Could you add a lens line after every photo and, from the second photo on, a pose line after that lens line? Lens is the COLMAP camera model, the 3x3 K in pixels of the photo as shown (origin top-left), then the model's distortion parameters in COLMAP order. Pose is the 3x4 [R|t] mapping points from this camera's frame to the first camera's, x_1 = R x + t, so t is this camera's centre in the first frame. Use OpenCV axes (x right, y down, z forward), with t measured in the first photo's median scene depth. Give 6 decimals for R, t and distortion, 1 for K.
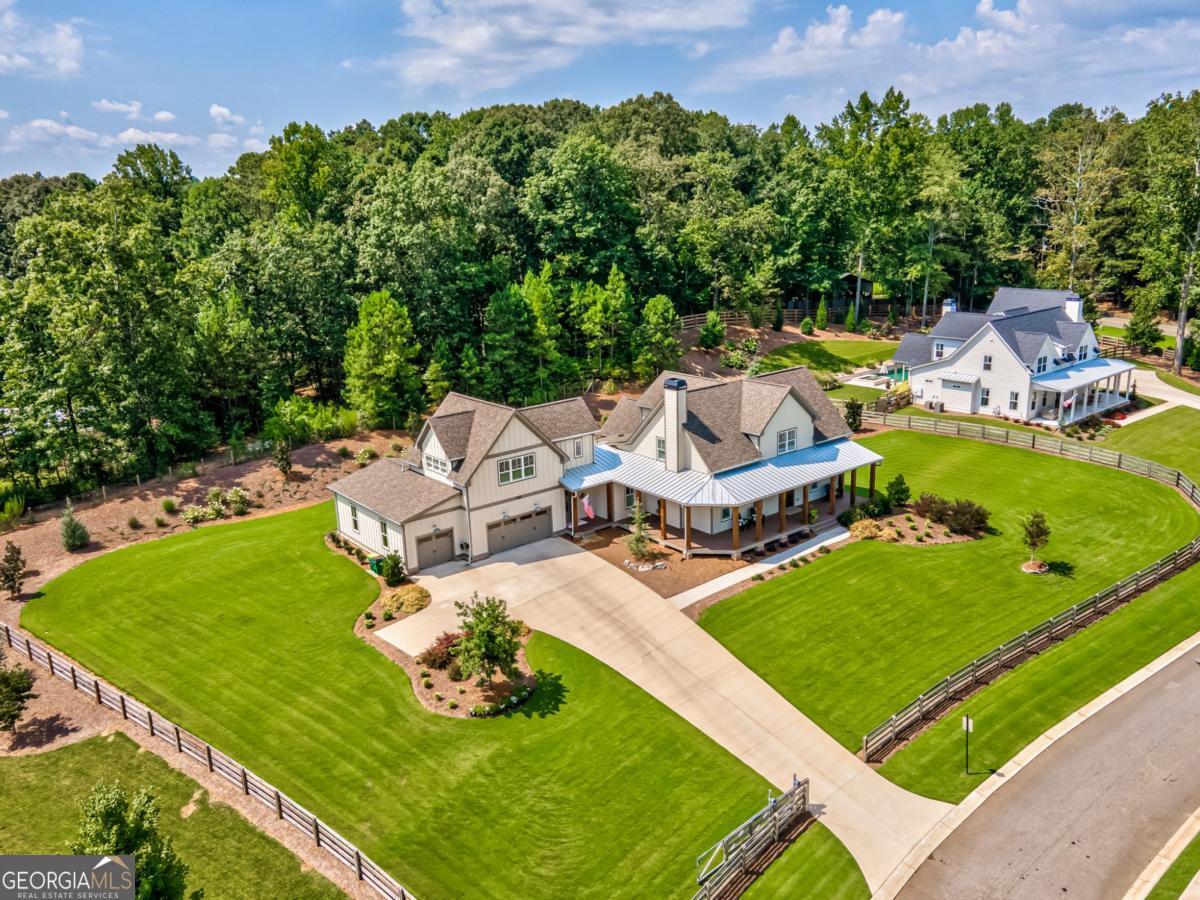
lens RADIAL K [[933.9, 0, 592.8], [0, 933.9, 448.1], [0, 0, 1]] dist [0.026941, 0.018041]
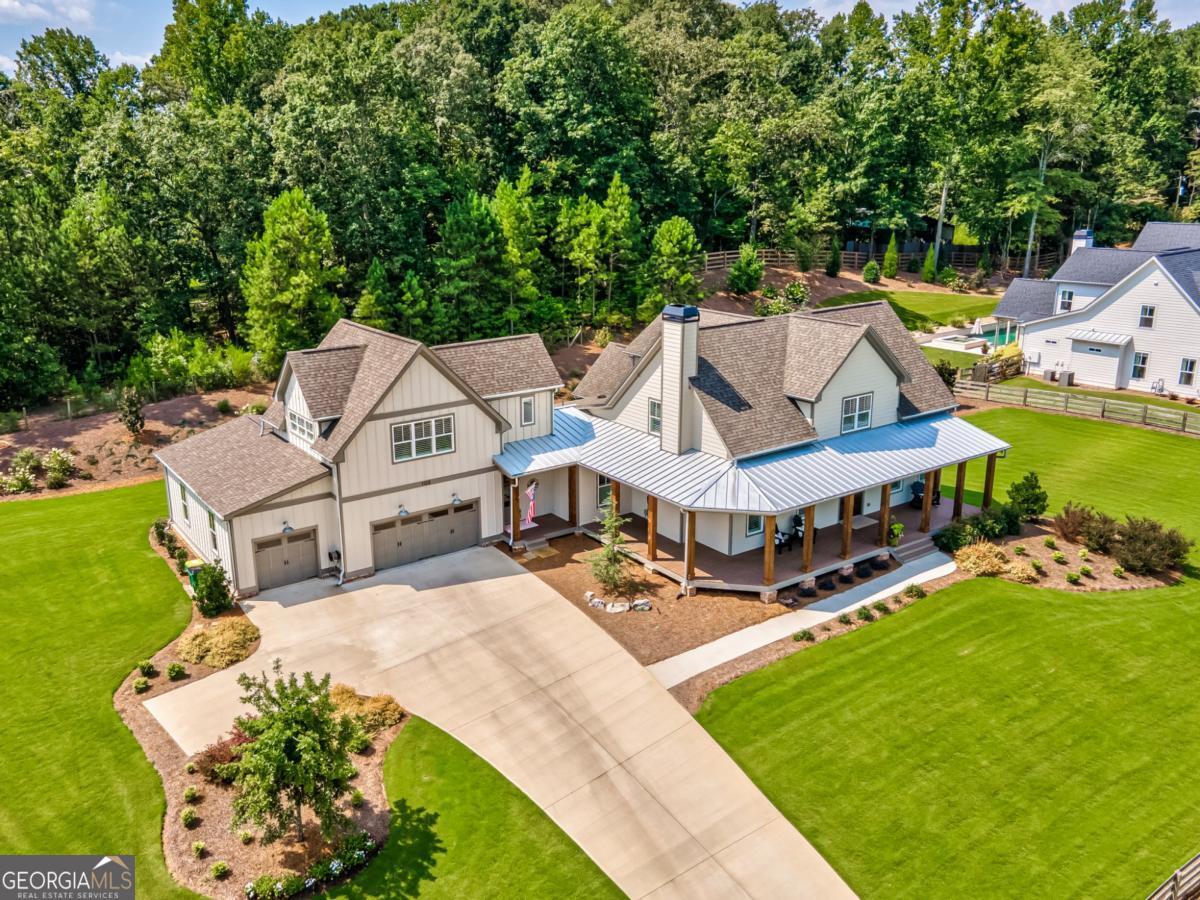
lens RADIAL K [[988.3, 0, 533.1], [0, 988.3, 423.3], [0, 0, 1]] dist [0.023836, 0.022243]
pose [[0.995828, 0.040472, -0.081779, 0.043021], [-0.040474, 0.999179, 0.001632, 0.007286], [0.081778, 0.001685, 0.996649, 0.301235]]
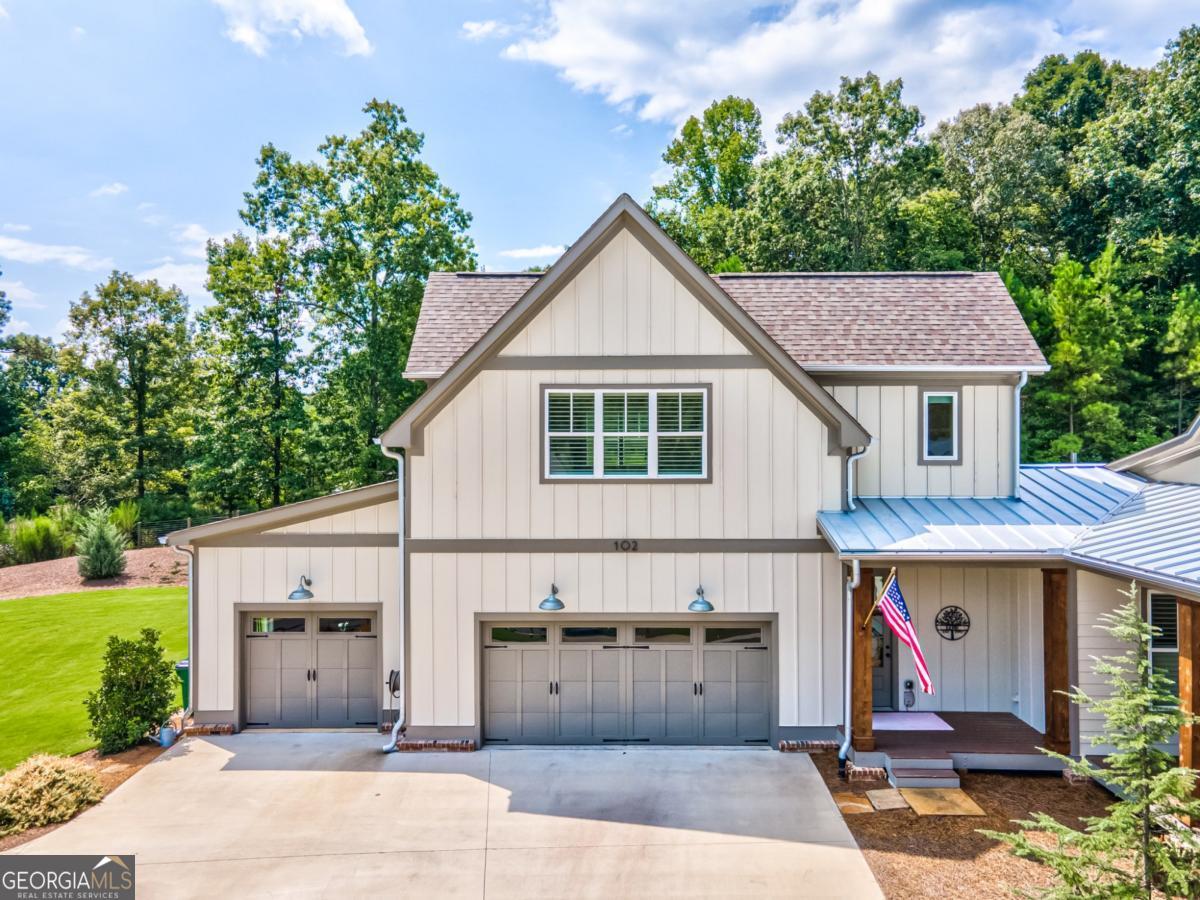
lens RADIAL K [[877.8, 0, 602.6], [0, 877.8, 445.4], [0, 0, 1]] dist [0.033895, 0.015710]
pose [[0.776348, 0.033044, -0.629438, 0.064240], [-0.188051, 0.965287, -0.181266, 0.065140], [0.601599, 0.259092, 0.755613, 0.727317]]
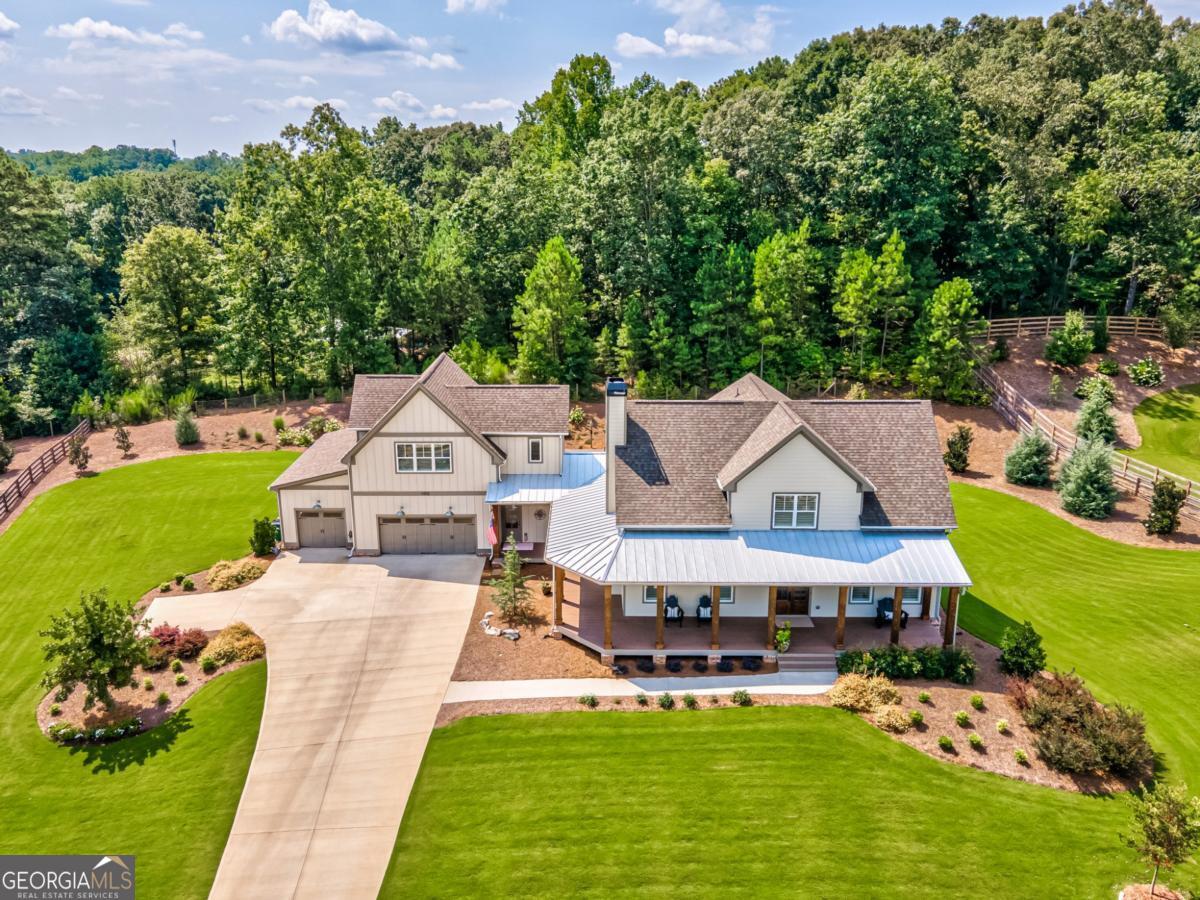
lens RADIAL K [[933.9, 0, 586.3], [0, 933.9, 417.8], [0, 0, 1]] dist [0.026941, 0.018041]
pose [[0.781397, 0.190340, -0.594298, 0.442514], [-0.188418, 0.979863, 0.066090, -0.080161], [0.594910, 0.060334, 0.801525, 0.400262]]
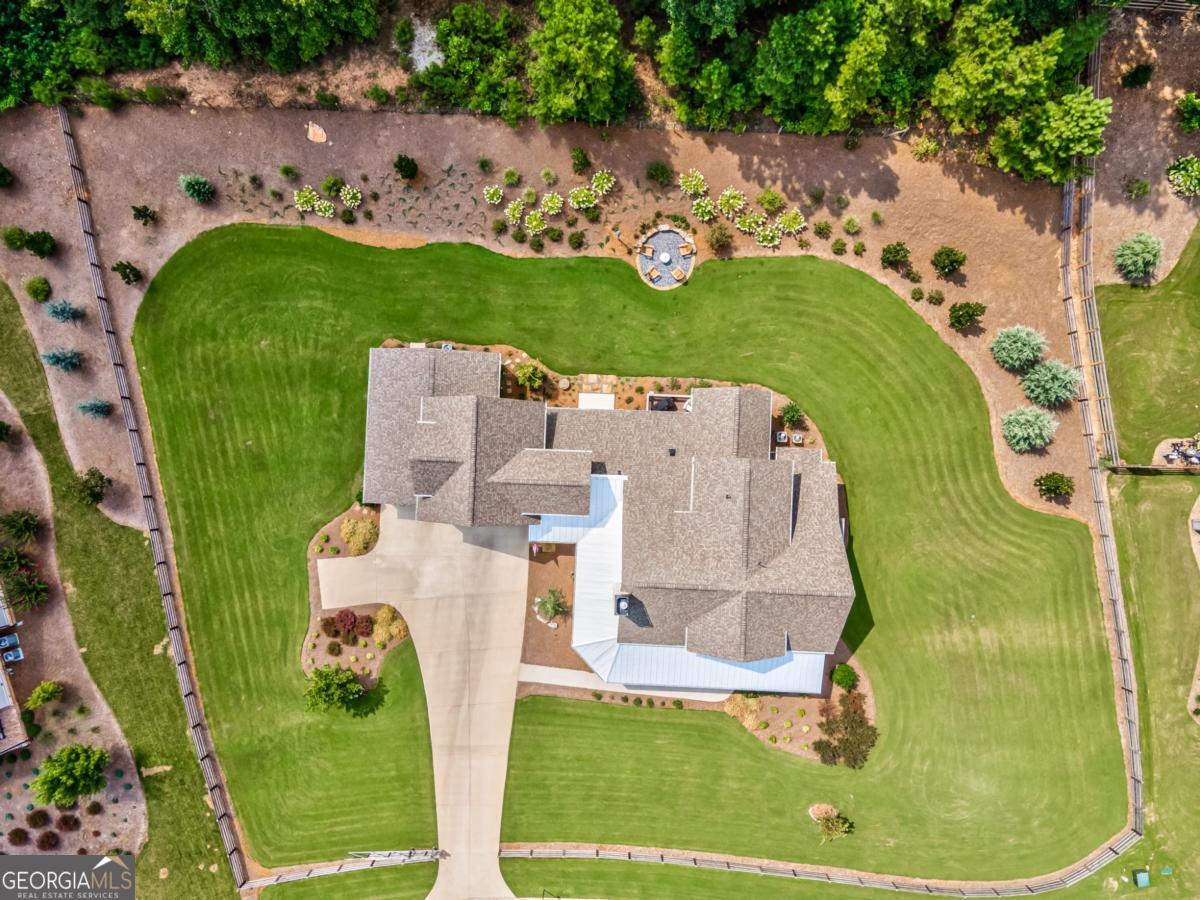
lens RADIAL K [[877.8, 0, 596.1], [0, 877.8, 448.8], [0, 0, 1]] dist [0.033895, 0.015710]
pose [[0.756805, 0.653400, 0.017737, -0.044553], [-0.191334, 0.195504, 0.961857, -0.863244], [0.625009, -0.731333, 0.272976, 0.783725]]
